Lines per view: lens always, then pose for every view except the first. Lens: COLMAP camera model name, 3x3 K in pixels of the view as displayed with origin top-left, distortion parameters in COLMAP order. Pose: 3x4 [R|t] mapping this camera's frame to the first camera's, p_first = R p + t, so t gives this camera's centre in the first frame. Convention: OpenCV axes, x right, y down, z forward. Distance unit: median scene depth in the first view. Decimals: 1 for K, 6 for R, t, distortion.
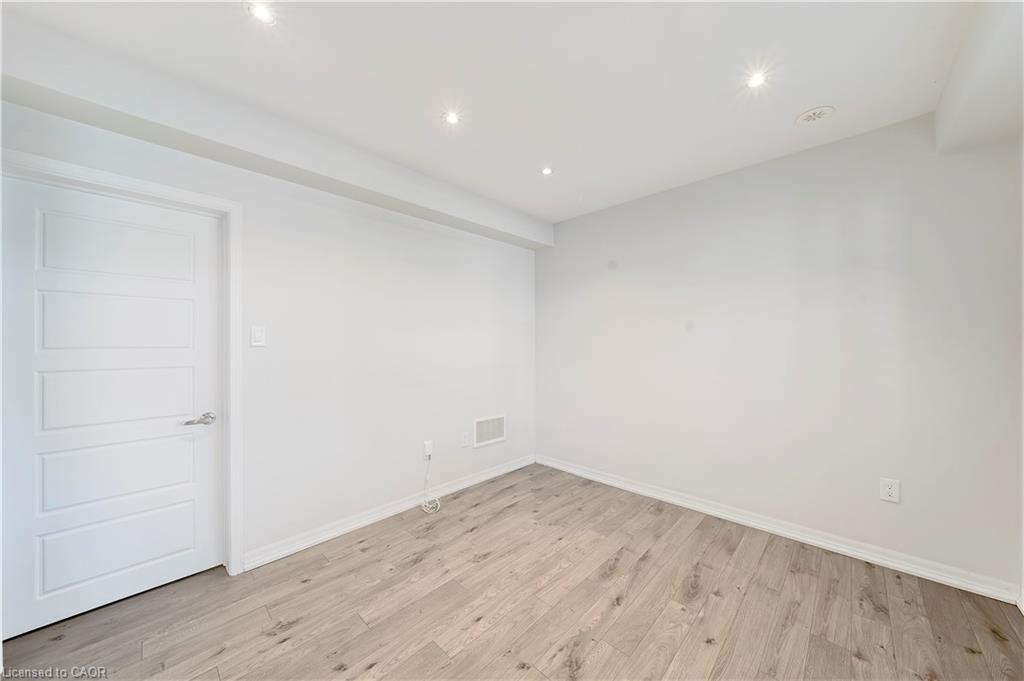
lens RADIAL K [[353.2, 0, 518.5], [0, 353.2, 342.5], [0, 0, 1]] dist [-0.008568, 0.000006]
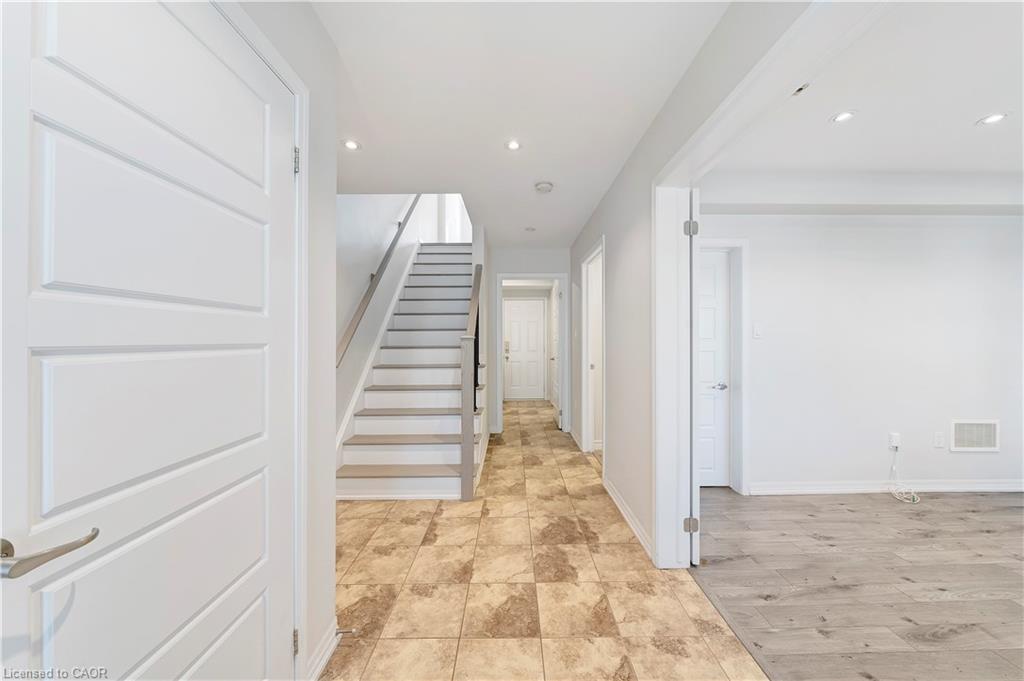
lens RADIAL K [[353.2, 0, 510.8], [0, 353.2, 339.3], [0, 0, 1]] dist [-0.008568, 0.000006]
pose [[0.687039, 0.003143, -0.726614, -0.361427], [0.003893, 0.999960, 0.008006, -0.001926], [0.726610, -0.008329, 0.687000, -0.617787]]
